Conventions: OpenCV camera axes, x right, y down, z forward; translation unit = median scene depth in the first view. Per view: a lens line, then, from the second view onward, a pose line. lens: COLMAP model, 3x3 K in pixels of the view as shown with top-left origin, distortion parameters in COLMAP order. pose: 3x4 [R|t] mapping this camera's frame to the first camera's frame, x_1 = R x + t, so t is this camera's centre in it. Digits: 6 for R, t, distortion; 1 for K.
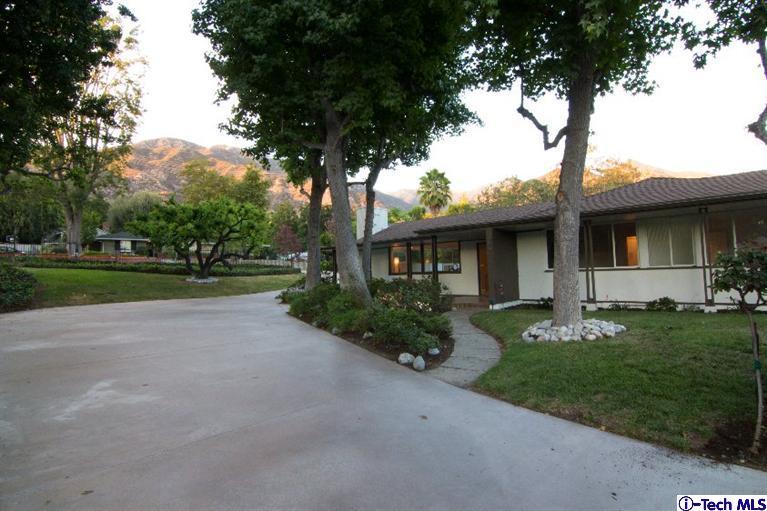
lens RADIAL K [[389.3, 0, 382.2], [0, 389.3, 251.6], [0, 0, 1]] dist [-0.003890, -0.001525]
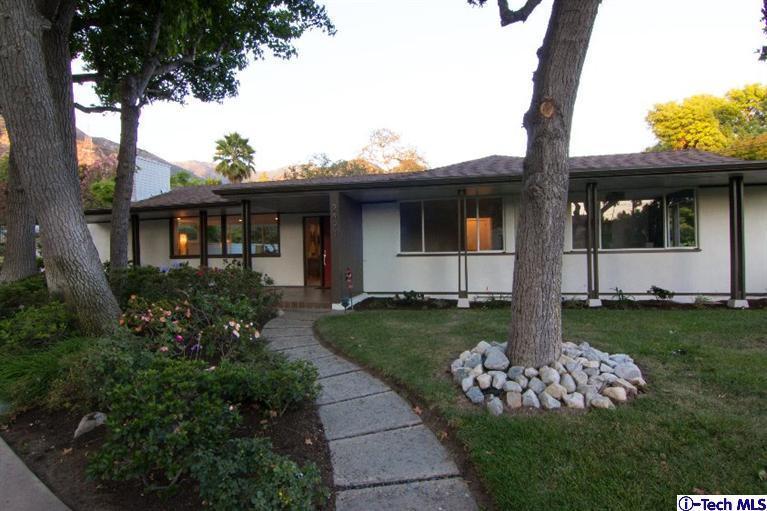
lens RADIAL K [[389.3, 0, 382.2], [0, 389.3, 251.6], [0, 0, 1]] dist [-0.003890, -0.001525]
pose [[0.873917, 0.011312, 0.485943, 0.012095], [-0.033107, 0.998793, 0.036289, 0.011818], [-0.484946, -0.047802, 0.873237, 0.254839]]
